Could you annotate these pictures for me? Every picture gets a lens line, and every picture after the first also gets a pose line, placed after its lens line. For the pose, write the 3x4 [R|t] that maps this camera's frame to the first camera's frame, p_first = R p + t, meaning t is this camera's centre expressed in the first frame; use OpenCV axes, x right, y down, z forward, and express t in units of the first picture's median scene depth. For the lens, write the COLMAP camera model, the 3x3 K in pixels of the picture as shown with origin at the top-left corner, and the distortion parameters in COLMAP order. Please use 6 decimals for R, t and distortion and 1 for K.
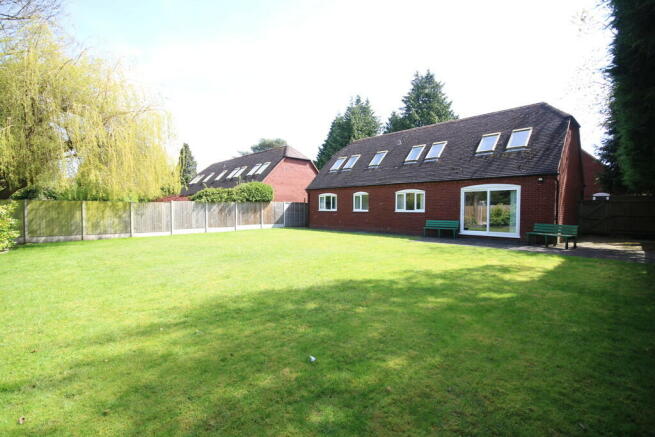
lens RADIAL K [[305.1, 0, 327.5], [0, 305.1, 218.4], [0, 0, 1]] dist [0.002739, -0.000187]
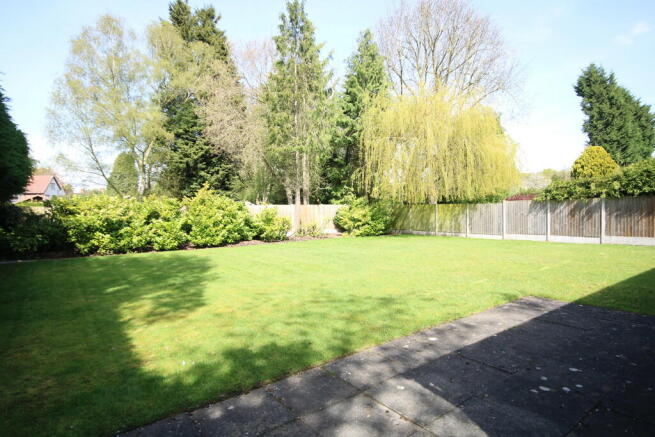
lens RADIAL K [[337.8, 0, 327.6], [0, 337.8, 216.5], [0, 0, 1]] dist [-0.000466, -0.000082]
pose [[-0.162385, 0.015008, -0.986613, 0.515330], [-0.016598, 0.999701, 0.017939, -0.020961], [0.986588, 0.019288, -0.162087, 0.601525]]
